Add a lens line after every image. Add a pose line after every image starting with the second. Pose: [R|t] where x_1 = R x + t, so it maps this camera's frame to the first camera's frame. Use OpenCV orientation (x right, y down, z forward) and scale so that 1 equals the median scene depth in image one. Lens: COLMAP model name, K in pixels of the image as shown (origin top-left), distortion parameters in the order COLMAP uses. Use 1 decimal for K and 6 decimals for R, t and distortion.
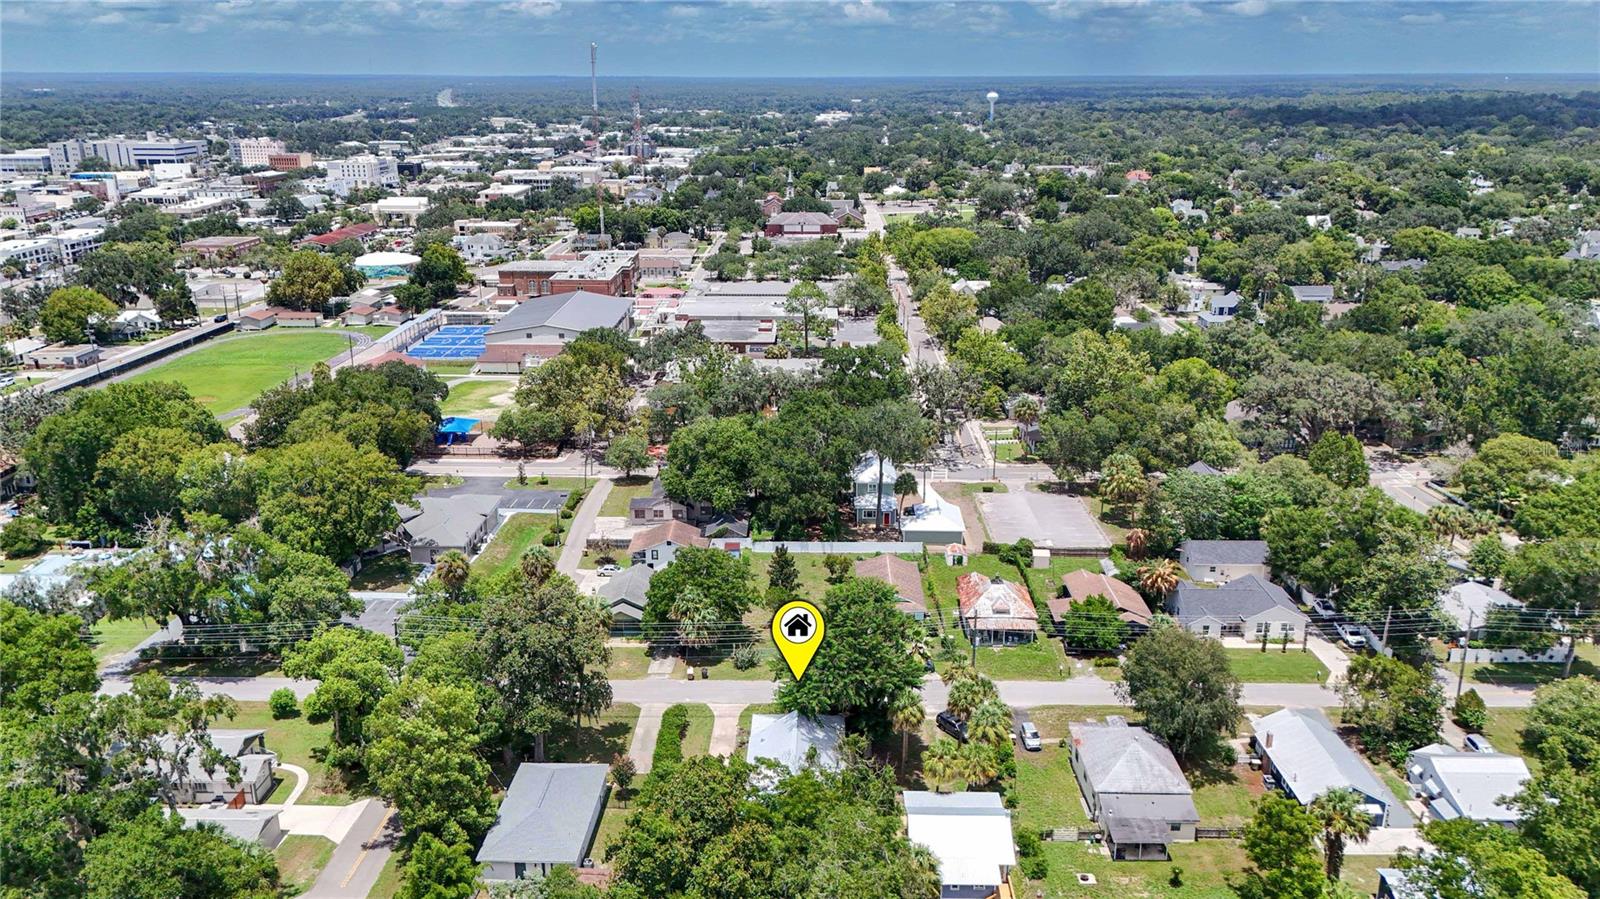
lens RADIAL K [[1154.7, 0, 800.0], [0, 1154.7, 449.5], [0, 0, 1]] dist [0.066876, -0.044816]
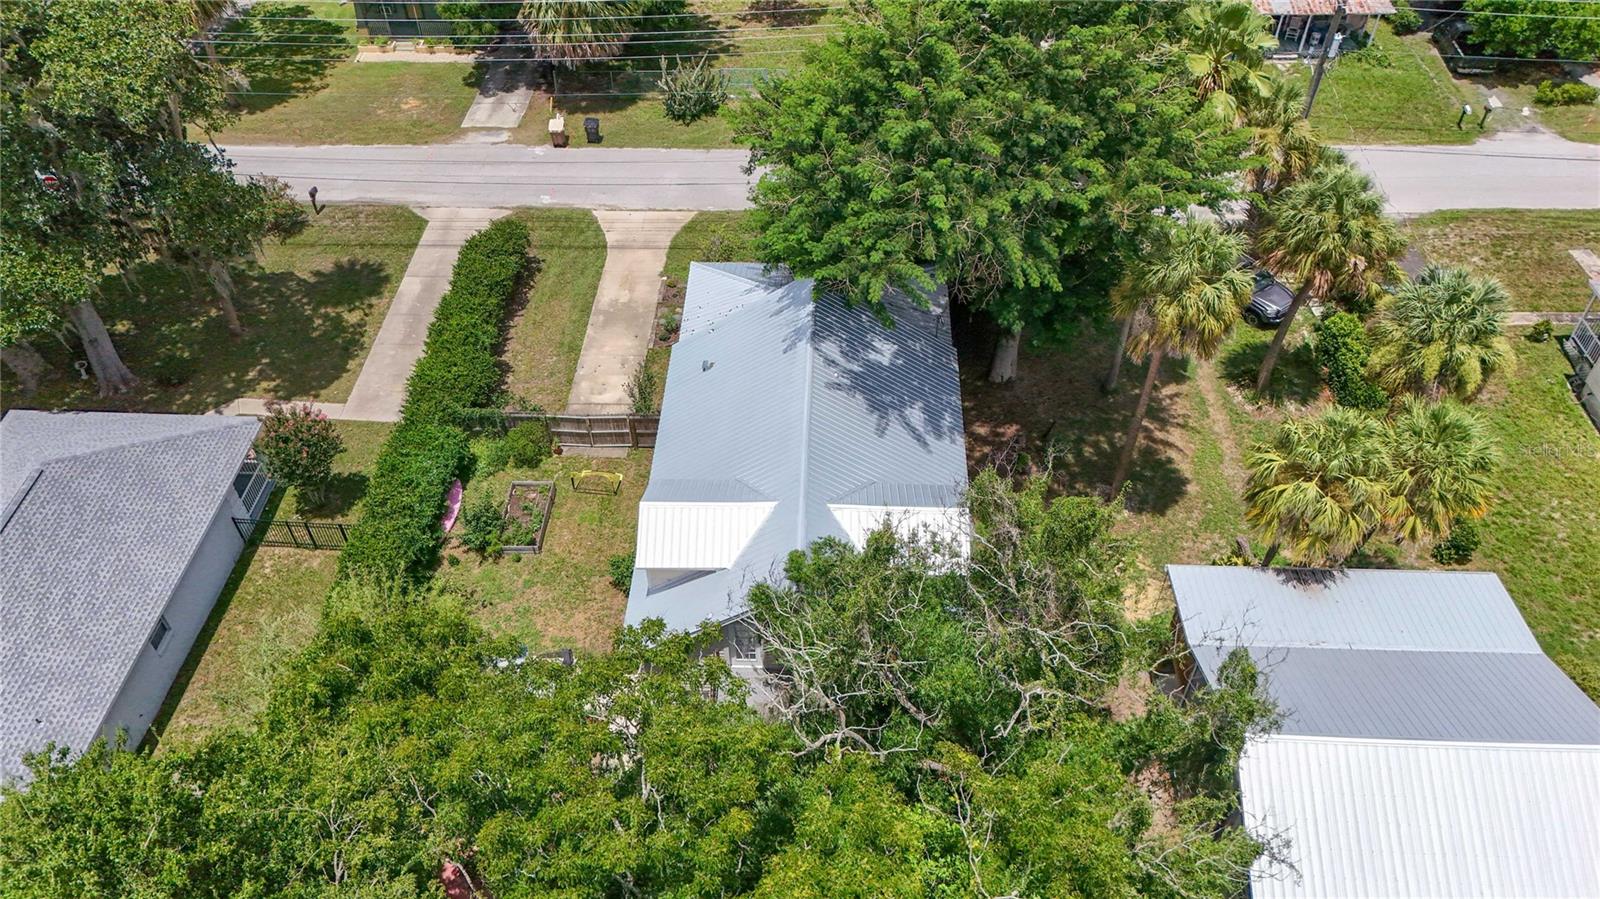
lens RADIAL K [[1174.1, 0, 779.1], [0, 1174.1, 448.3], [0, 0, 1]] dist [0.069473, -0.063670]
pose [[0.999508, 0.006326, -0.030709, -0.000657], [0.008809, 0.883338, 0.468653, 0.068024], [0.030091, -0.468693, 0.882848, 0.408348]]
